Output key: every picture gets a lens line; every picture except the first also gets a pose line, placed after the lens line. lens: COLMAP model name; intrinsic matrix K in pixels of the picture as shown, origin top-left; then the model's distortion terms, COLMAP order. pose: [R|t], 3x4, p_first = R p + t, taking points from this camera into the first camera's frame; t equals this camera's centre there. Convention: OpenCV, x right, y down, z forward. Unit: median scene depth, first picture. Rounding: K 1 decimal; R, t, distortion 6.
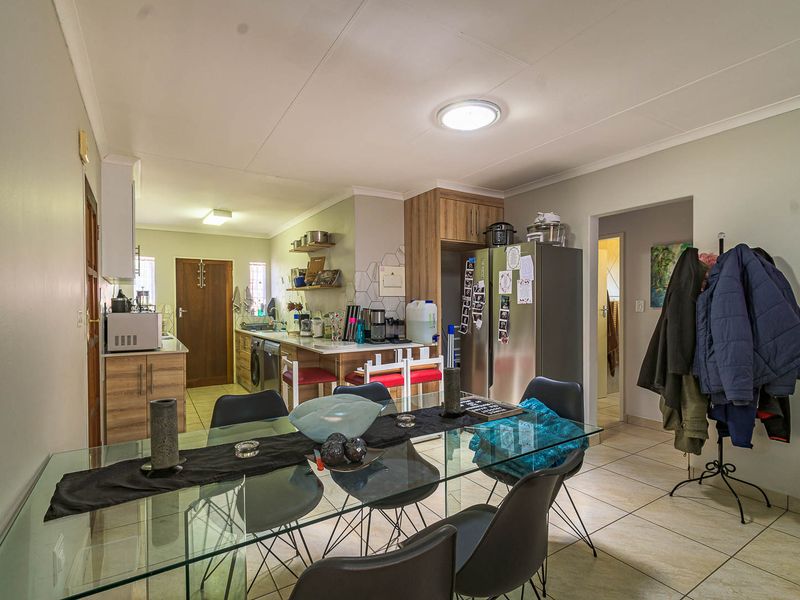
lens RADIAL K [[399.1, 0, 392.4], [0, 399.1, 310.8], [0, 0, 1]] dist [0.003294, -0.000786]
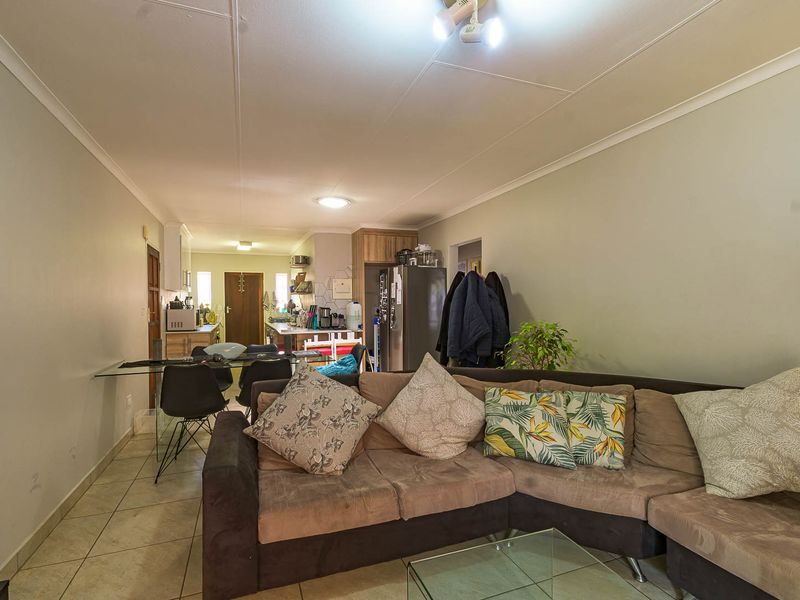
lens RADIAL K [[399.1, 0, 392.4], [0, 399.1, 310.8], [0, 0, 1]] dist [0.003294, -0.000786]
pose [[0.981370, 0.003021, -0.192103, 0.517198], [-0.002417, 0.999991, 0.003377, 0.002626], [0.192111, -0.002850, 0.981369, -0.471712]]
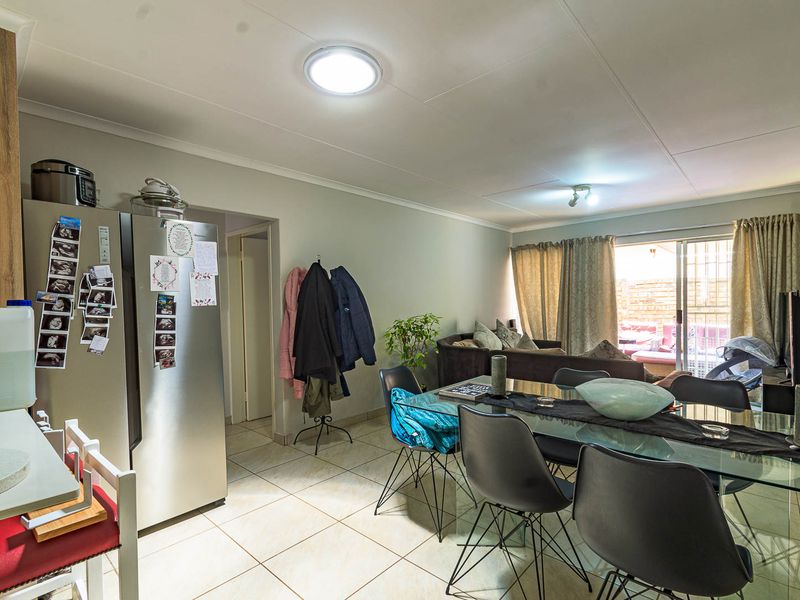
lens RADIAL K [[399.1, 0, 392.4], [0, 399.1, 310.8], [0, 0, 1]] dist [0.003294, -0.000786]
pose [[-0.264961, -0.009075, 0.964216, -0.398240], [0.035455, 0.999188, 0.019146, -0.008893], [-0.963607, 0.039259, -0.264424, 0.727835]]
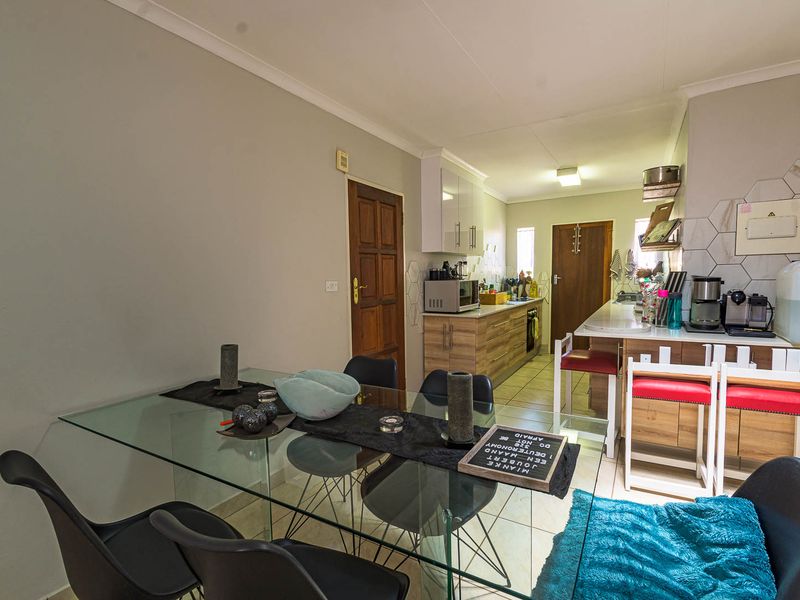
lens RADIAL K [[399.1, 0, 392.4], [0, 399.1, 310.8], [0, 0, 1]] dist [0.003294, -0.000786]
pose [[0.441042, 0.074942, -0.894352, 0.309939], [0.003956, 0.996336, 0.085439, -0.006937], [0.897478, -0.041220, 0.439130, 0.283340]]
